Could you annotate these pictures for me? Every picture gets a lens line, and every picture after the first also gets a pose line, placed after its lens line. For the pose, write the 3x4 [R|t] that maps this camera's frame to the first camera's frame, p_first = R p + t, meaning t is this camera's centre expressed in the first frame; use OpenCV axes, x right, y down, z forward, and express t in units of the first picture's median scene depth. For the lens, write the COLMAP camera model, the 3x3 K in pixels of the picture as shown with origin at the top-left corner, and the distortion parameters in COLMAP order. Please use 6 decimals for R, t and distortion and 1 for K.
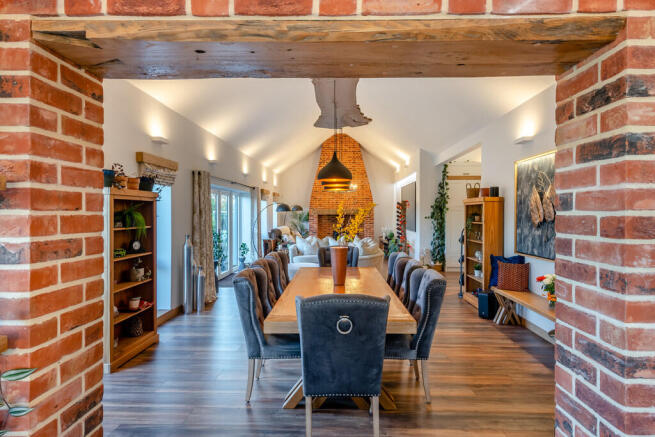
lens RADIAL K [[364.8, 0, 328.2], [0, 364.8, 216.3], [0, 0, 1]] dist [0.002437, 0.000164]
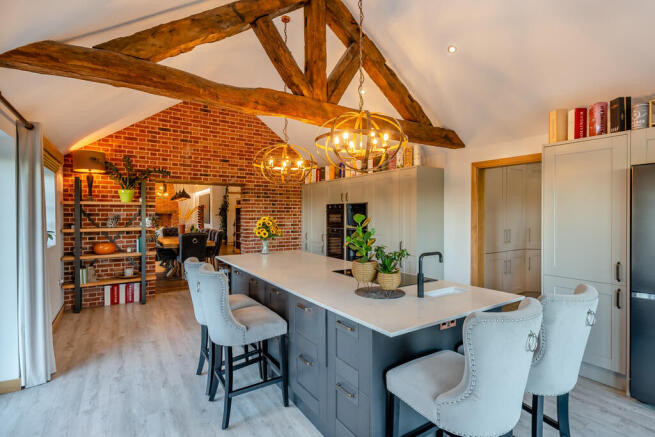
lens RADIAL K [[332.8, 0, 327.8], [0, 332.8, 216.8], [0, 0, 1]] dist [0.001064, 0.000289]
pose [[0.831496, -0.004488, 0.555513, -0.176820], [0.006951, 0.999973, -0.002324, 0.019755], [-0.555487, 0.005794, 0.831505, -0.634796]]
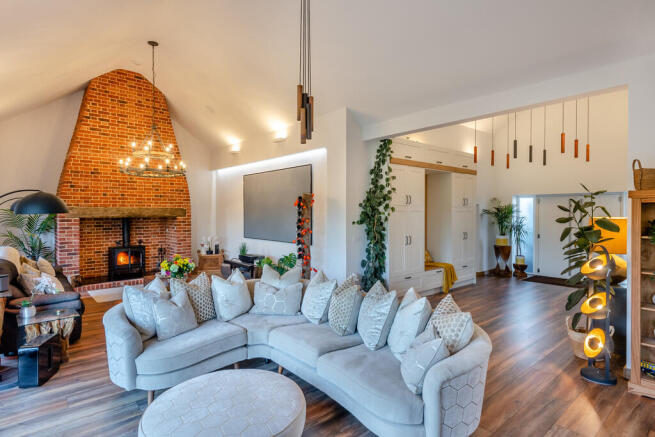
lens RADIAL K [[353.4, 0, 327.9], [0, 353.4, 215.8], [0, 0, 1]] dist [-0.007506, -0.000688]
pose [[0.730214, -0.007791, 0.683174, -0.168727], [0.005333, 0.999970, 0.005704, -0.012581], [-0.683198, -0.000522, 0.730233, 0.602063]]
